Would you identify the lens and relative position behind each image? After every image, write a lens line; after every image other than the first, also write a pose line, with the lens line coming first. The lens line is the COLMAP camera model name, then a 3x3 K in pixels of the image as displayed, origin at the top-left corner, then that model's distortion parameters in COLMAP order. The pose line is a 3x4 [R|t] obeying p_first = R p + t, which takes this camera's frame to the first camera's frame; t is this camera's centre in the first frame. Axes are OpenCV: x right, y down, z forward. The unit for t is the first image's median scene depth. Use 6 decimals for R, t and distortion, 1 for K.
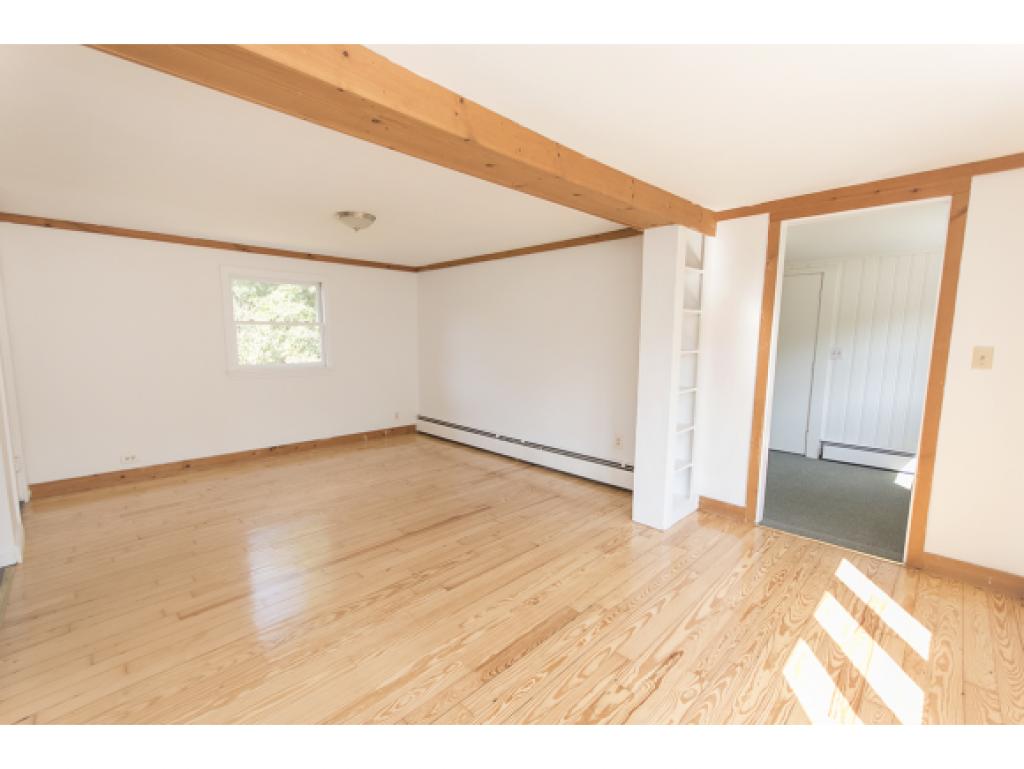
lens RADIAL K [[441.4, 0, 511.3], [0, 441.4, 392.5], [0, 0, 1]] dist [0.001610, 0.000092]
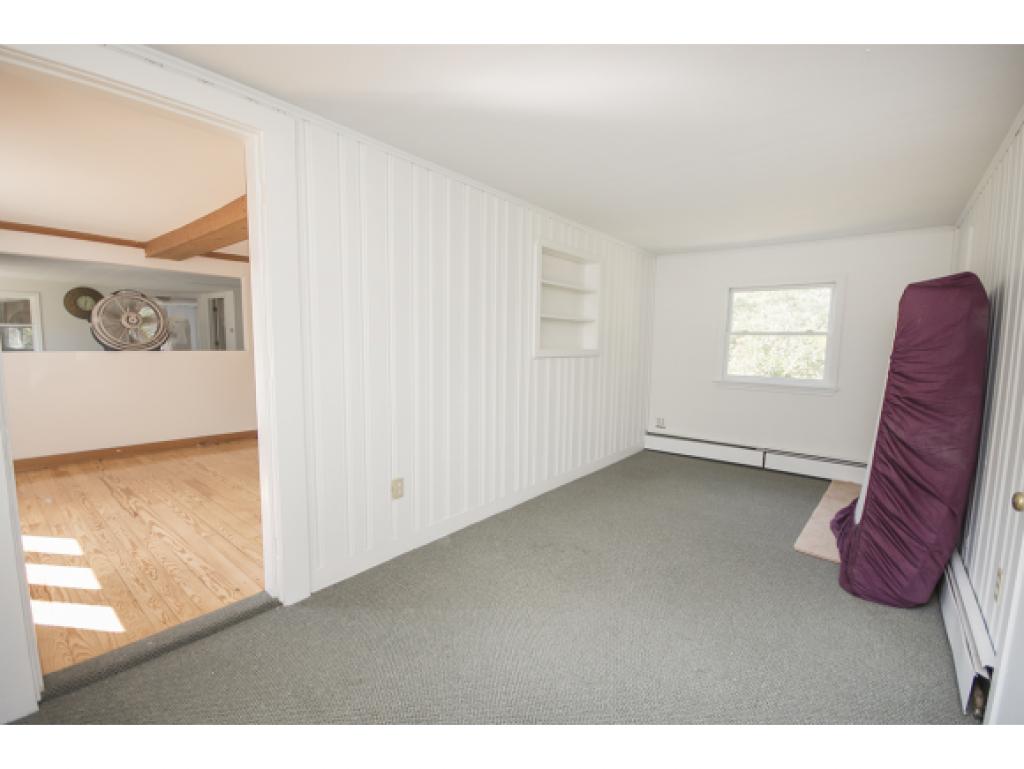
lens RADIAL K [[456.0, 0, 512.0], [0, 456.0, 384.5], [0, 0, 1]] dist [0.001915, -0.009230]
pose [[0.096794, 0.094450, -0.990813, 1.700317], [-0.136068, 0.987396, 0.080832, -0.167508], [0.985960, 0.126994, 0.108425, 1.702443]]
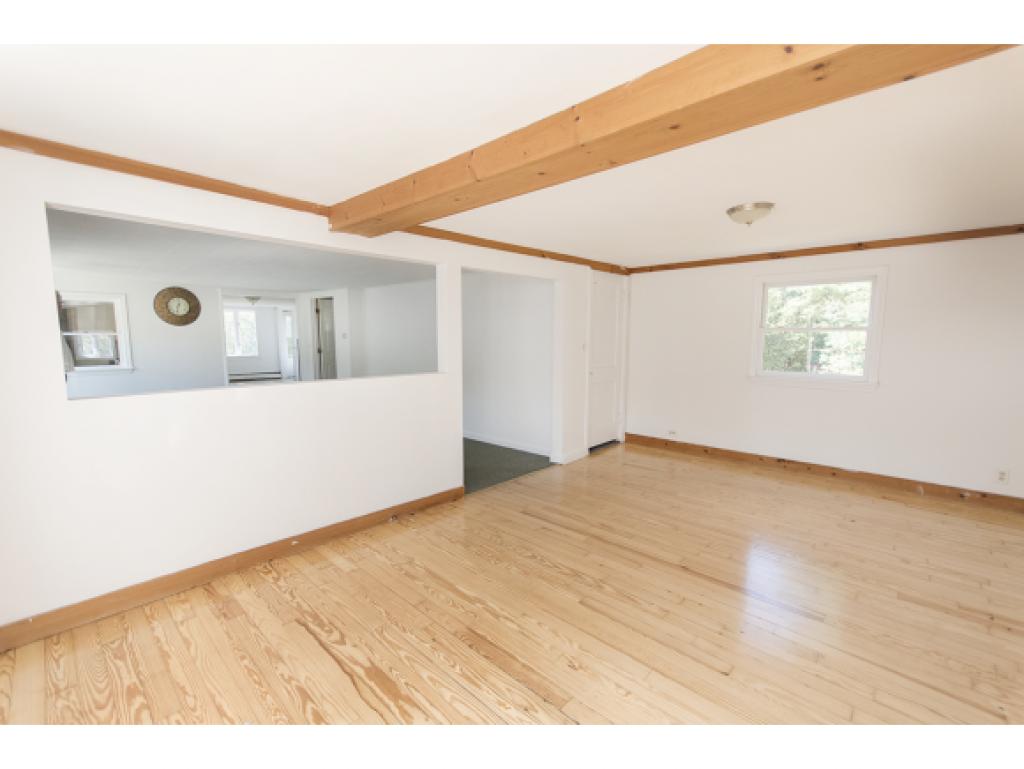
lens RADIAL K [[441.4, 0, 511.3], [0, 441.4, 392.5], [0, 0, 1]] dist [0.001610, 0.000092]
pose [[0.039152, 0.119538, -0.992057, 0.778969], [-0.129506, 0.985052, 0.113583, -0.107605], [0.990805, 0.124030, 0.054048, 0.742617]]
